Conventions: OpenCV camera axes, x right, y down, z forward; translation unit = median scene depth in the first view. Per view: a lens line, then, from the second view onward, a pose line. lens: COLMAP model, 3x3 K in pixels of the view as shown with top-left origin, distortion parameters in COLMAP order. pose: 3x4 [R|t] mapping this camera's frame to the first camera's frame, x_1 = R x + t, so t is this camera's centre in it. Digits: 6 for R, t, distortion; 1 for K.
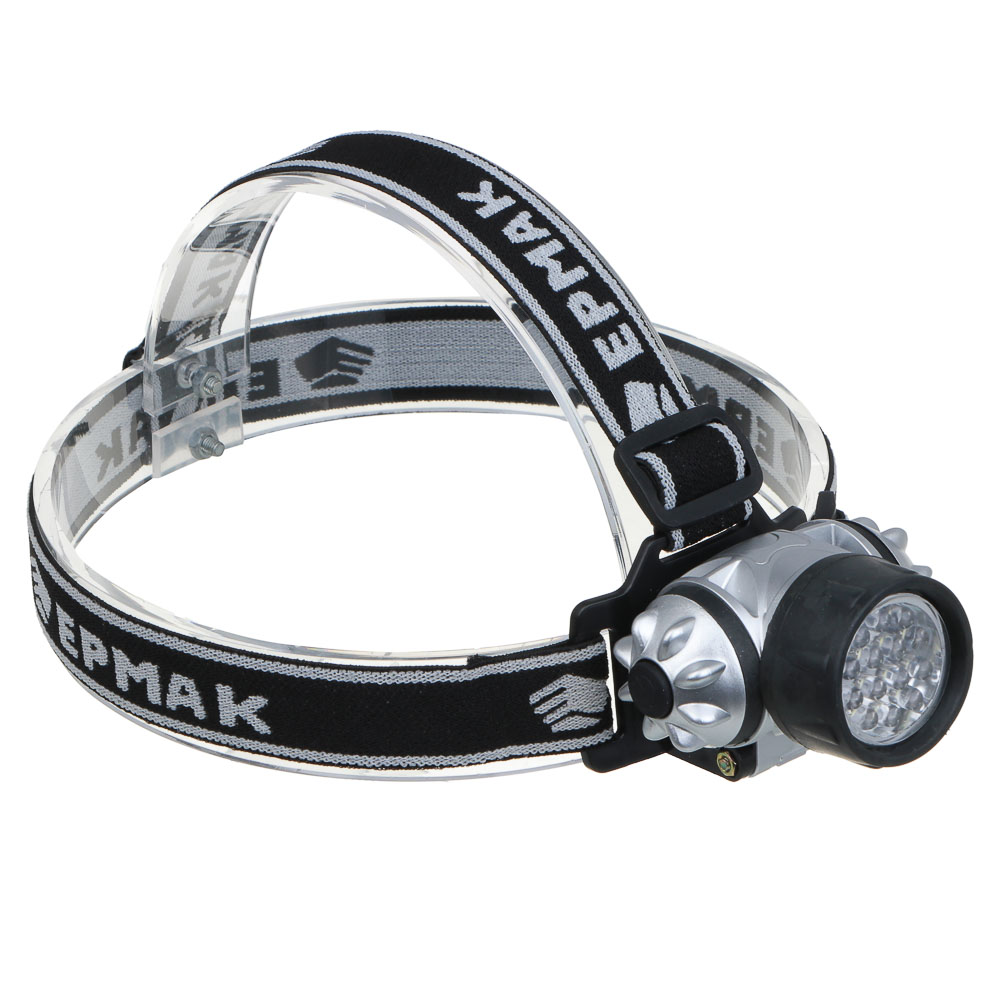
lens RADIAL K [[4354.6, 0, 497.2], [0, 4354.6, 502.7], [0, 0, 1]] dist [-1.119076, 0.000000]
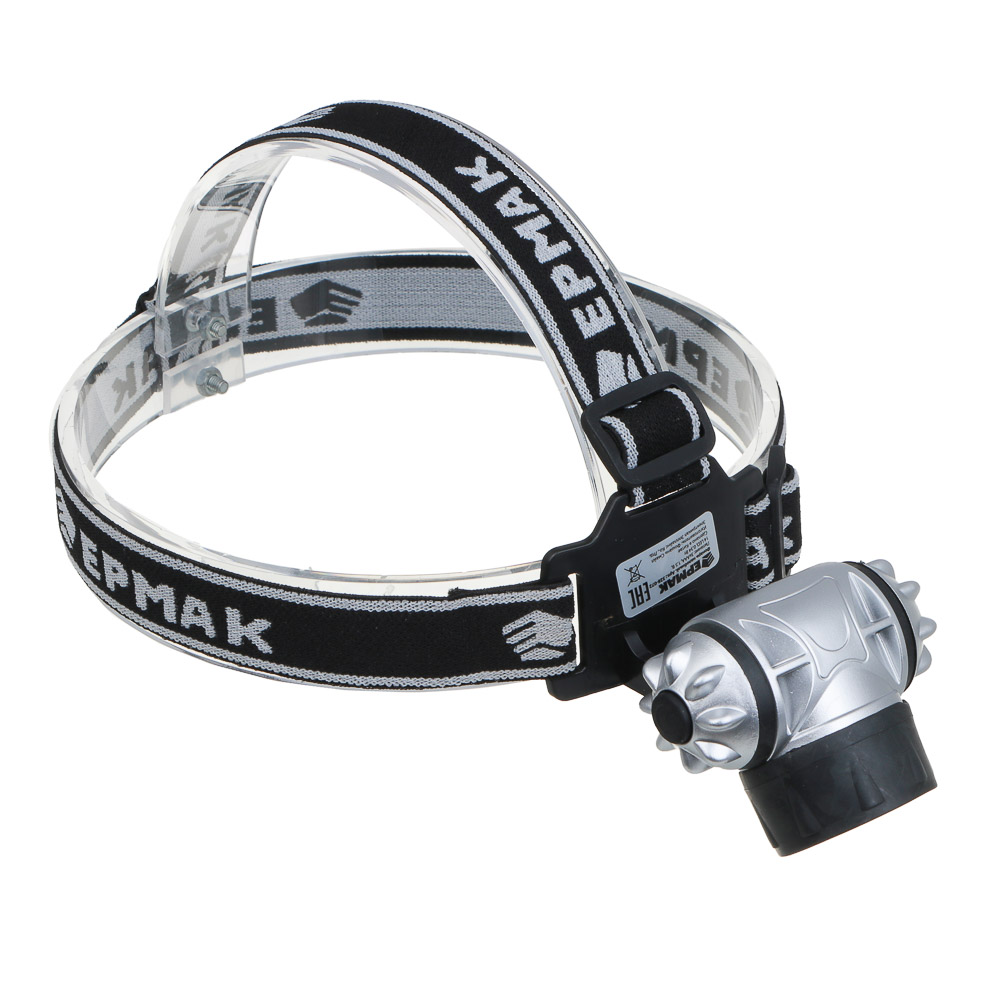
lens RADIAL K [[4502.8, 0, 505.6], [0, 4502.8, 500.3], [0, 0, 1]] dist [0.114992, 0.000000]
pose [[0.999273, 0.037712, 0.005677, 0.000414], [-0.037789, 0.999185, 0.014196, -0.004731], [-0.005137, -0.014400, 0.999883, -0.157106]]
